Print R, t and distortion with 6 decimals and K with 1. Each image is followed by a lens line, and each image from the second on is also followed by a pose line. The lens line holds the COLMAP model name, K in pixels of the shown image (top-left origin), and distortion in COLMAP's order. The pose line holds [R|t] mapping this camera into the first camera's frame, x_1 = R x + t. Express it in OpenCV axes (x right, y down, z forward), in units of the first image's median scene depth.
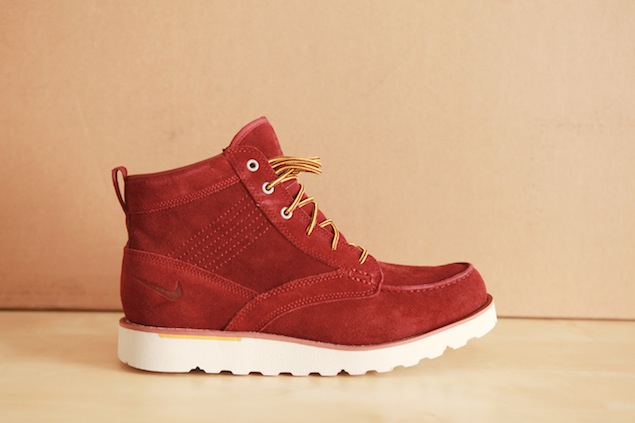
lens RADIAL K [[1040.1, 0, 317.5], [0, 1040.1, 211.5], [0, 0, 1]] dist [0.102316, 0.005385]
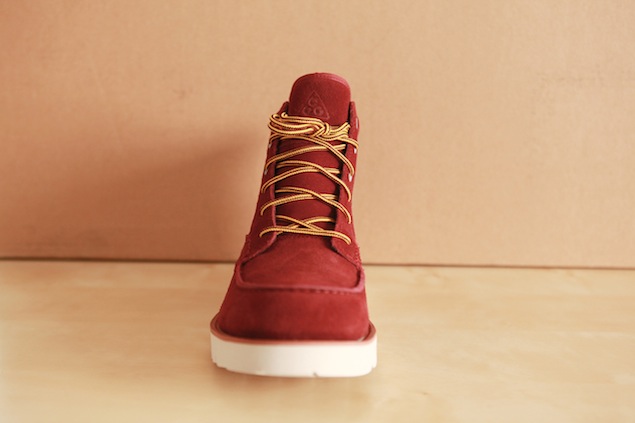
lens RADIAL K [[756.7, 0, 317.5], [0, 756.7, 211.5], [0, 0, 1]] dist [-0.015811, 0.059149]
pose [[0.998034, -0.004133, -0.062532, 0.041771], [0.008838, 0.997132, 0.075160, -0.011982], [0.062043, -0.075565, 0.995209, 0.249185]]
